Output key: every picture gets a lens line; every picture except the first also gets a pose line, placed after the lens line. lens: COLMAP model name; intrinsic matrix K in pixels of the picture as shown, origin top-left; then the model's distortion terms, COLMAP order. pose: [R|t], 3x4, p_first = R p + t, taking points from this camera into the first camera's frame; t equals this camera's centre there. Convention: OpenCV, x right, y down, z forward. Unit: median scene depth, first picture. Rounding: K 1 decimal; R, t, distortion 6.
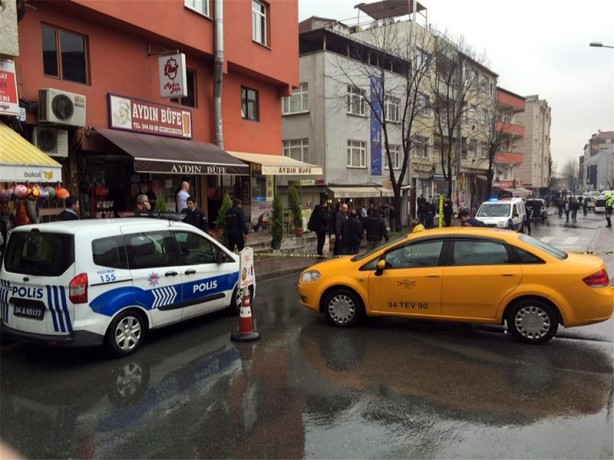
lens RADIAL K [[535.1, 0, 307.0], [0, 535.1, 230.0], [0, 0, 1]] dist [0.067062, -0.002362]
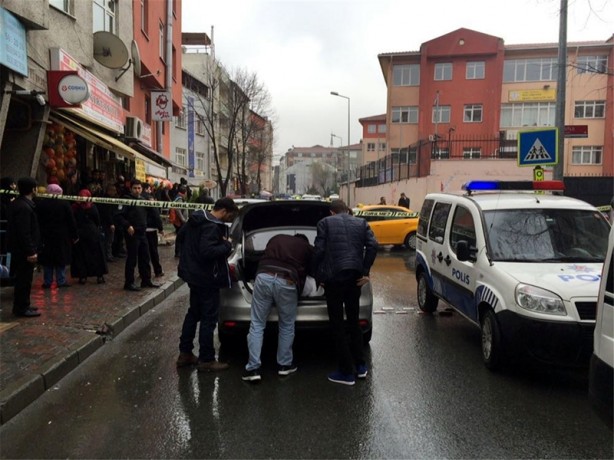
lens RADIAL K [[535.1, 0, 307.0], [0, 535.1, 230.0], [0, 0, 1]] dist [0.067062, -0.002362]
pose [[0.854603, -0.020956, 0.518859, -0.291561], [0.023524, 0.999722, 0.001630, 0.023168], [-0.518749, 0.010812, 0.854858, -0.188817]]
